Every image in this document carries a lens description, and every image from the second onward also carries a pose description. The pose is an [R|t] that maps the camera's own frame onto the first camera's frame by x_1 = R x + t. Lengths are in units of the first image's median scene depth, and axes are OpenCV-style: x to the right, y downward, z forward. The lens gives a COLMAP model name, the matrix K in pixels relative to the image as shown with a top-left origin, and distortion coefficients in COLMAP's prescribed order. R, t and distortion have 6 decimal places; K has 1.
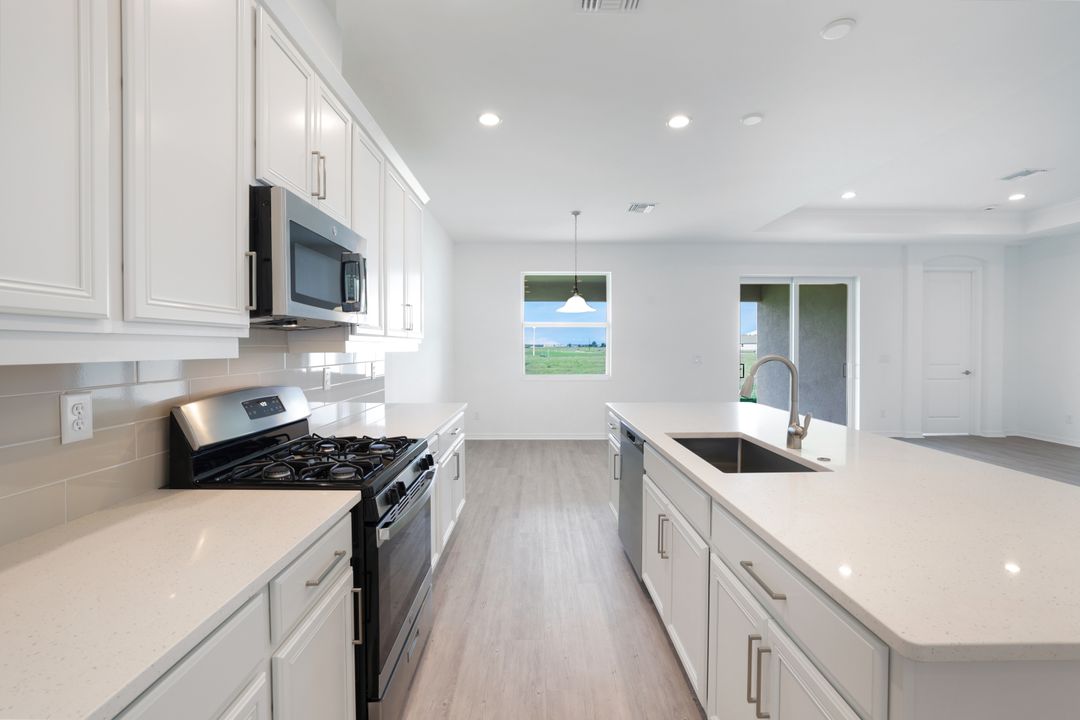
lens RADIAL K [[463.6, 0, 538.5], [0, 463.6, 349.6], [0, 0, 1]] dist [-0.050038, 0.017679]
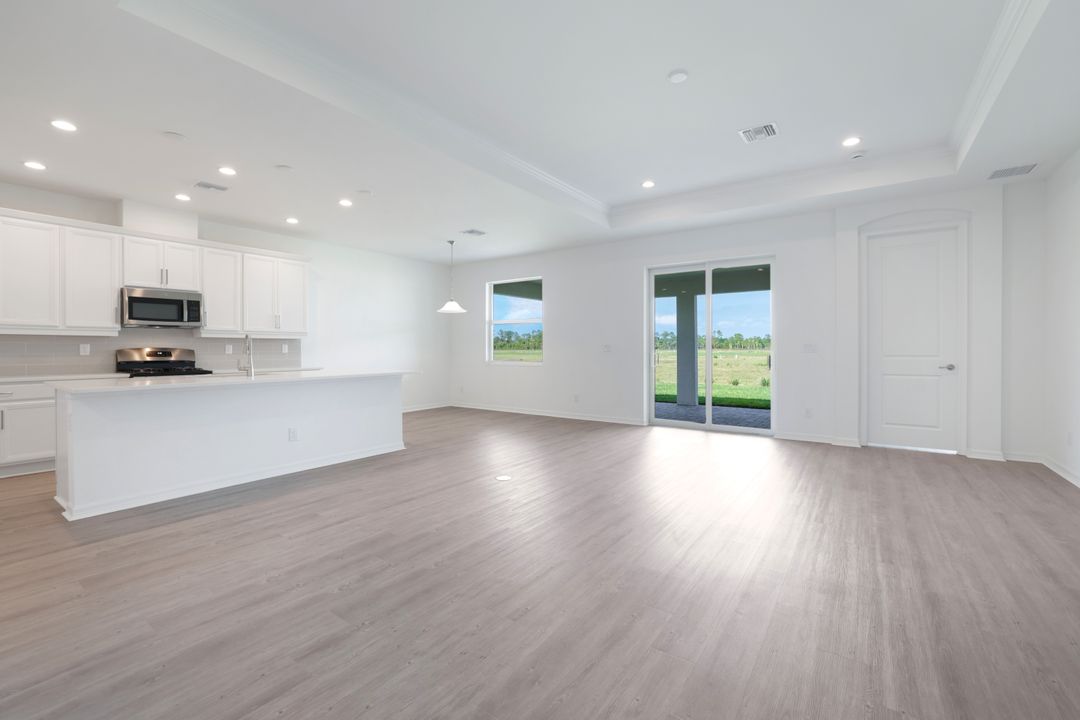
lens RADIAL K [[463.6, 0, 538.5], [0, 463.6, 349.6], [0, 0, 1]] dist [-0.050038, 0.017679]
pose [[0.808552, 0.002559, -0.588419, 1.495700], [-0.002211, 0.999997, 0.001311, 0.040532], [0.588420, 0.000241, 0.808555, 0.027382]]
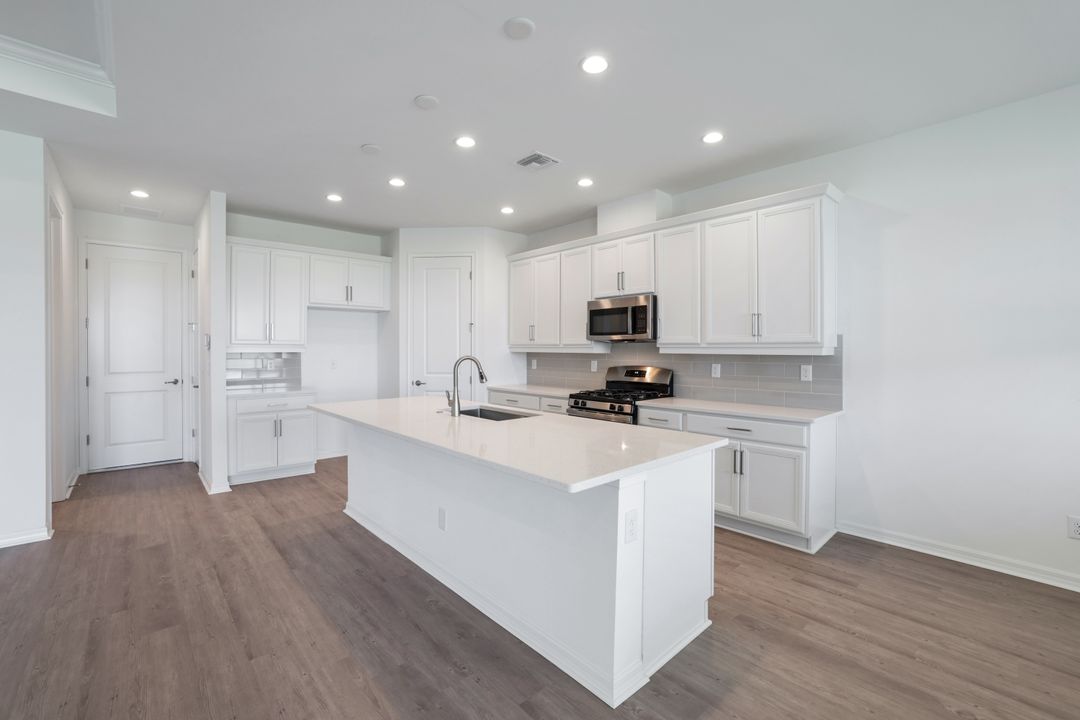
lens RADIAL K [[463.6, 0, 538.5], [0, 463.6, 349.6], [0, 0, 1]] dist [-0.050038, 0.017679]
pose [[-0.747362, 0.003234, -0.664409, 0.703958], [-0.001467, 0.999978, 0.006518, -0.011079], [0.664415, 0.005846, -0.747341, 1.197299]]
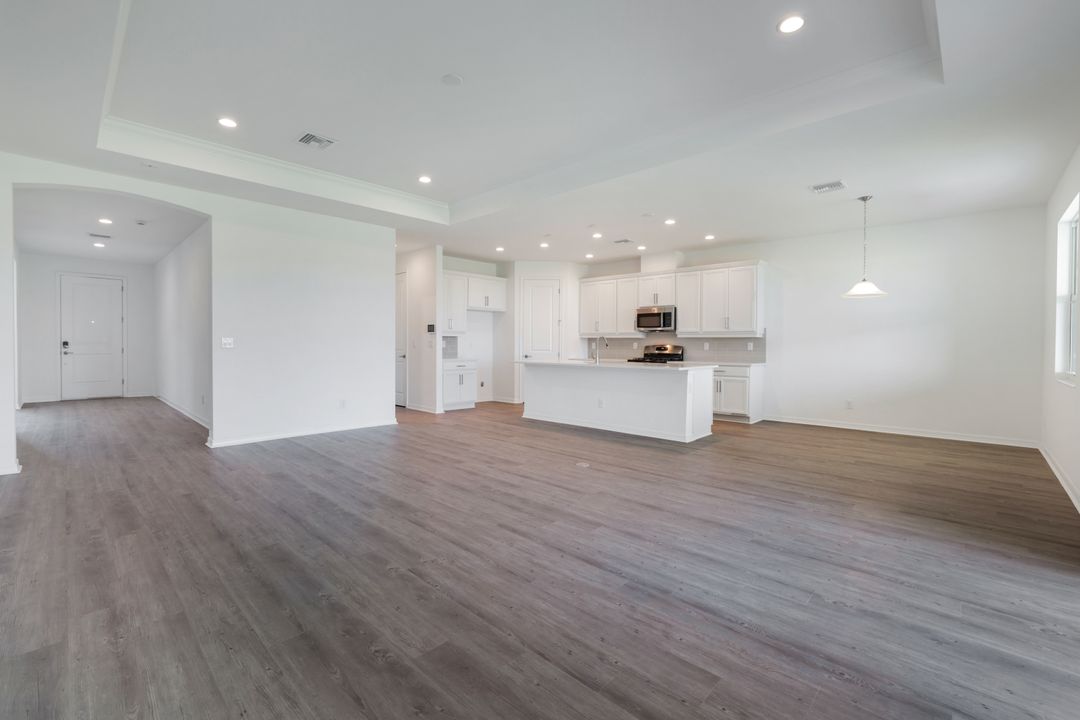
lens RADIAL K [[463.6, 0, 538.5], [0, 463.6, 349.6], [0, 0, 1]] dist [-0.050038, 0.017679]
pose [[-0.698458, 0.006098, -0.715625, 1.705231], [-0.008508, 0.999822, 0.016824, 0.030720], [0.715601, 0.017840, -0.698282, 1.584696]]
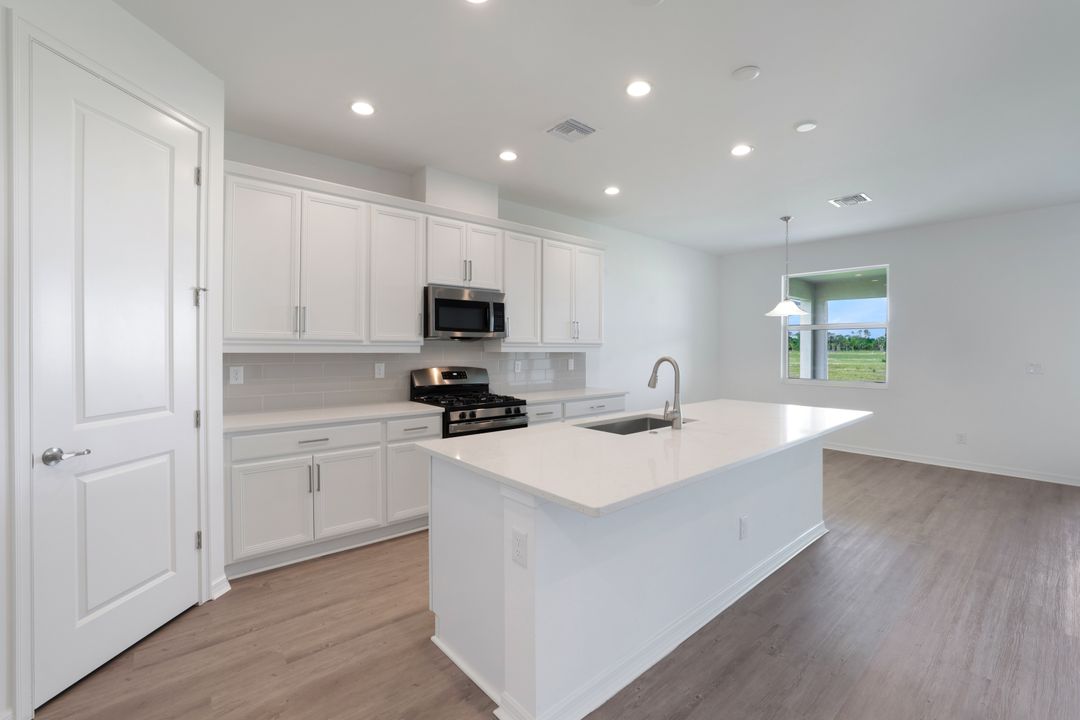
lens RADIAL K [[463.6, 0, 538.5], [0, 463.6, 349.6], [0, 0, 1]] dist [-0.050038, 0.017679]
pose [[0.642629, 0.010300, -0.766108, 0.662745], [-0.010162, 0.999936, 0.004920, -0.007880], [0.766110, 0.004624, 0.642693, -0.072284]]
